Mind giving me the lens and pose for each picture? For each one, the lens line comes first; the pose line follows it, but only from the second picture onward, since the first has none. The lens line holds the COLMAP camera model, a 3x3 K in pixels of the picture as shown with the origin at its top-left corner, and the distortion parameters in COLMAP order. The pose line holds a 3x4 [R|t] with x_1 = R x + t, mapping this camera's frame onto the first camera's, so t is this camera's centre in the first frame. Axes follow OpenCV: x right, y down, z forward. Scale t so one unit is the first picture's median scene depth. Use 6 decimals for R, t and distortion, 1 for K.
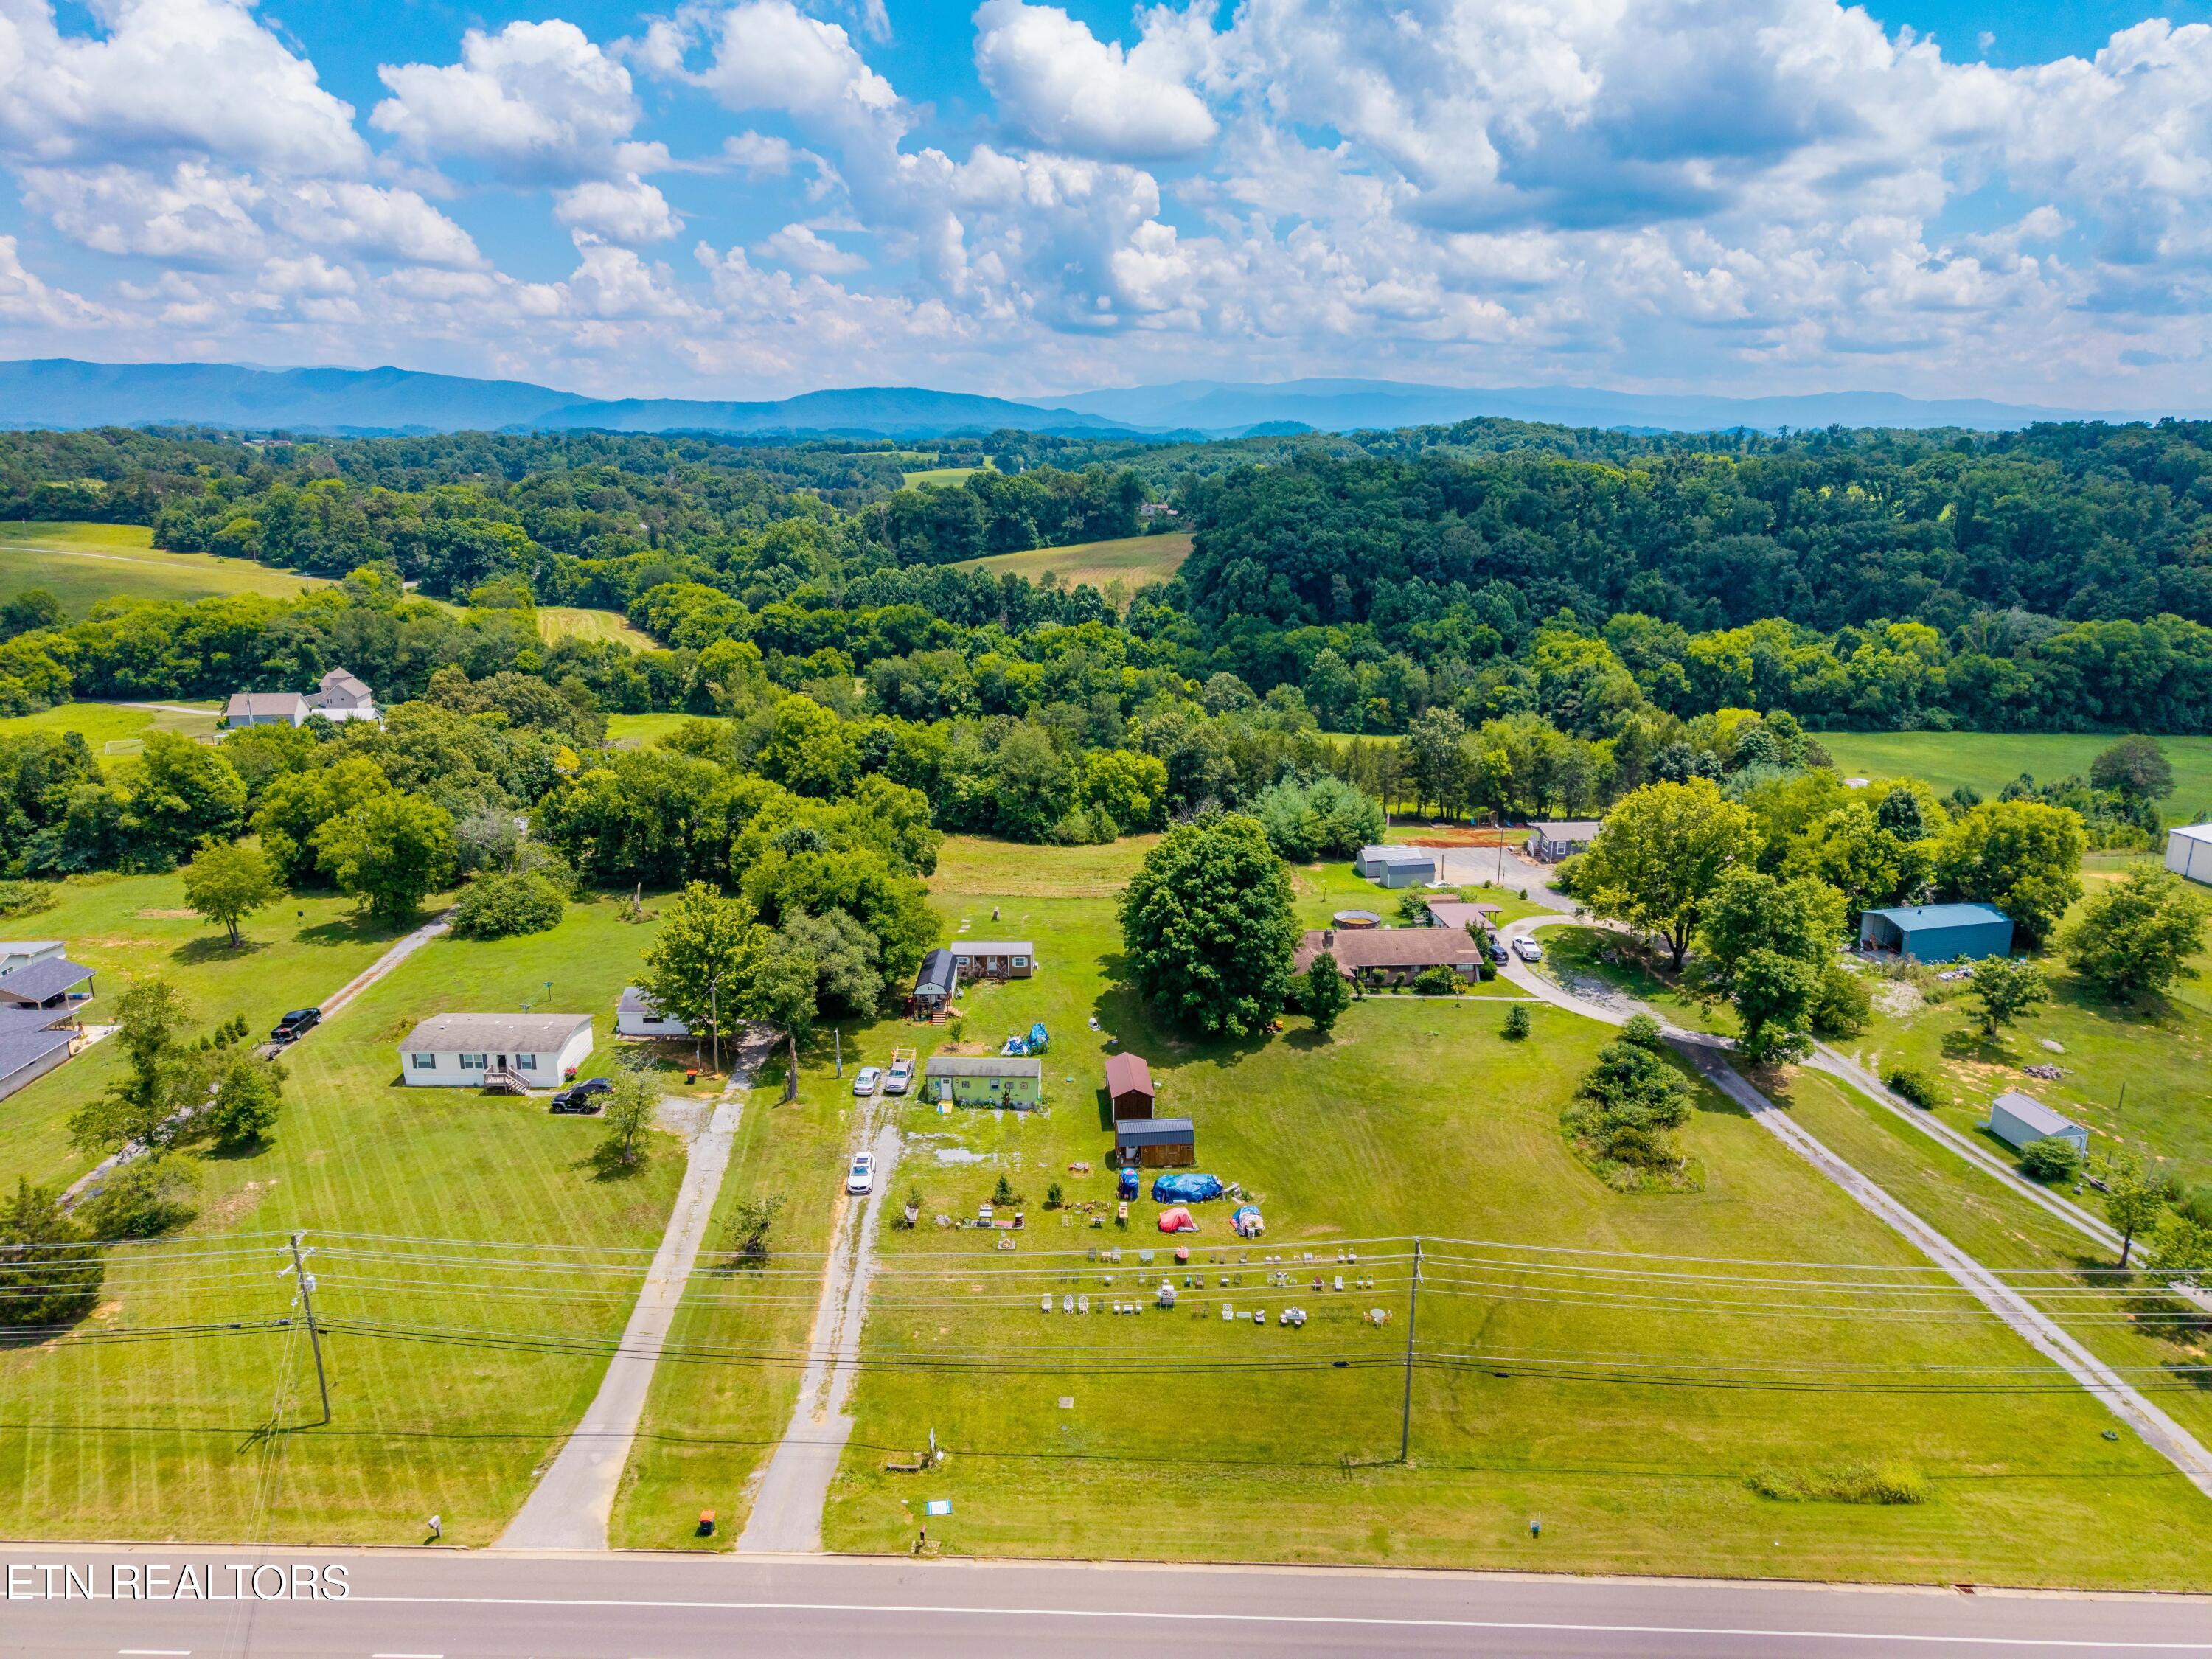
lens RADIAL K [[1537.6, 0, 1173.2], [0, 1537.6, 833.3], [0, 0, 1]] dist [0.107290, -0.143361]
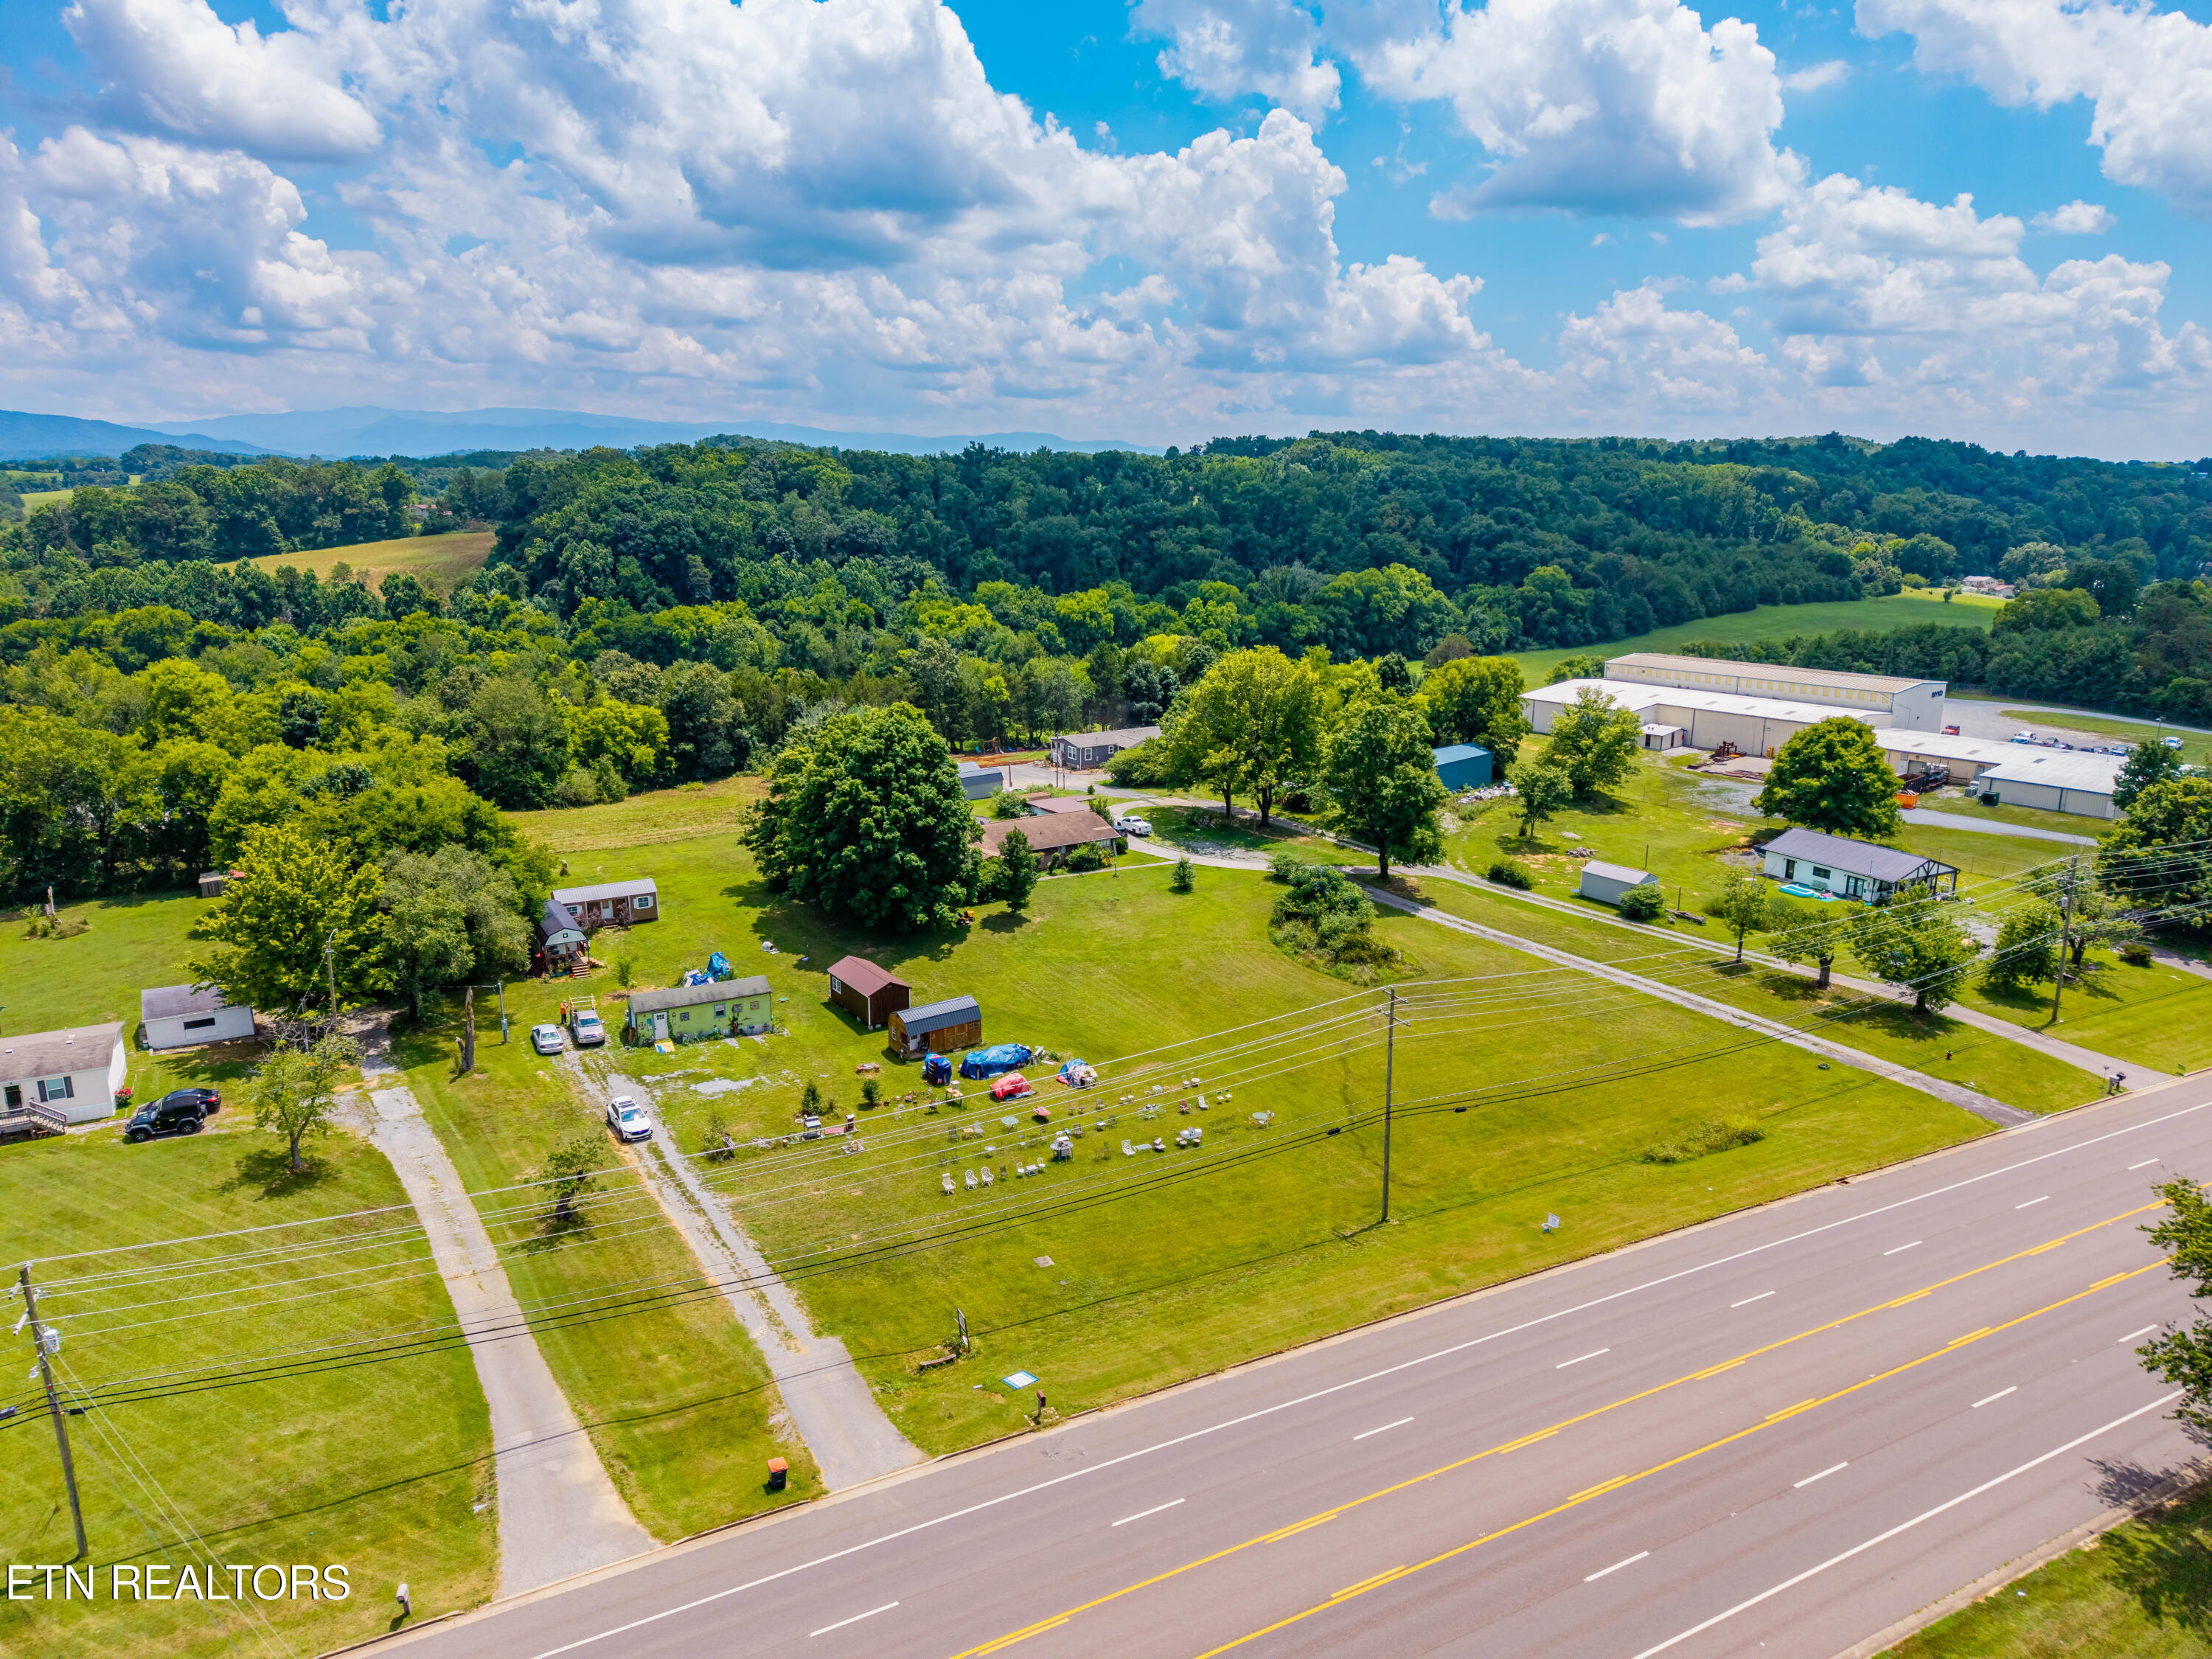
lens RADIAL K [[1510.8, 0, 1110.4], [0, 1510.8, 801.4], [0, 0, 1]] dist [0.074806, -0.105477]
pose [[0.865250, -0.099510, 0.491365, -0.284185], [0.131170, 0.990897, -0.030305, 0.087456], [-0.483876, 0.090674, 0.870426, 0.129185]]
